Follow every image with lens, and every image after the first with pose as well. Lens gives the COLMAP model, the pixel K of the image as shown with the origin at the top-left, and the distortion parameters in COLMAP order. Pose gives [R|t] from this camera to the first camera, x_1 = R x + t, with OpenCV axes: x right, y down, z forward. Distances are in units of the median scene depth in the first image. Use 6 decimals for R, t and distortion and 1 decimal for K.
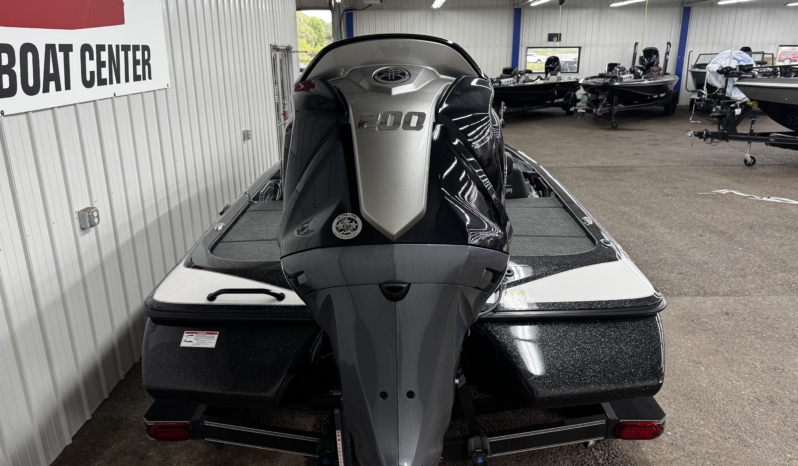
lens RADIAL K [[585.9, 0, 400.7], [0, 585.9, 235.8], [0, 0, 1]] dist [0.047728, -0.064558]
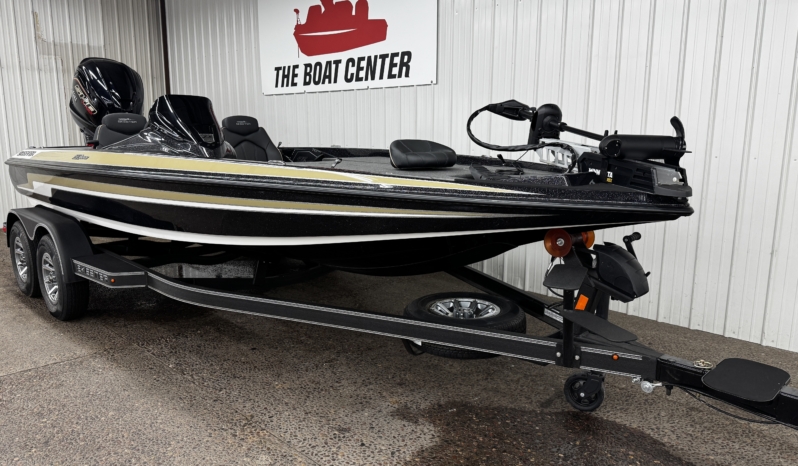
lens RADIAL K [[585.9, 0, 396.8], [0, 585.9, 236.6], [0, 0, 1]] dist [0.047728, -0.064558]
pose [[-0.706545, 0.132600, -0.695134, 0.665385], [-0.213309, 0.896696, 0.387859, -0.538295], [0.674754, 0.422318, -0.605272, 2.311222]]
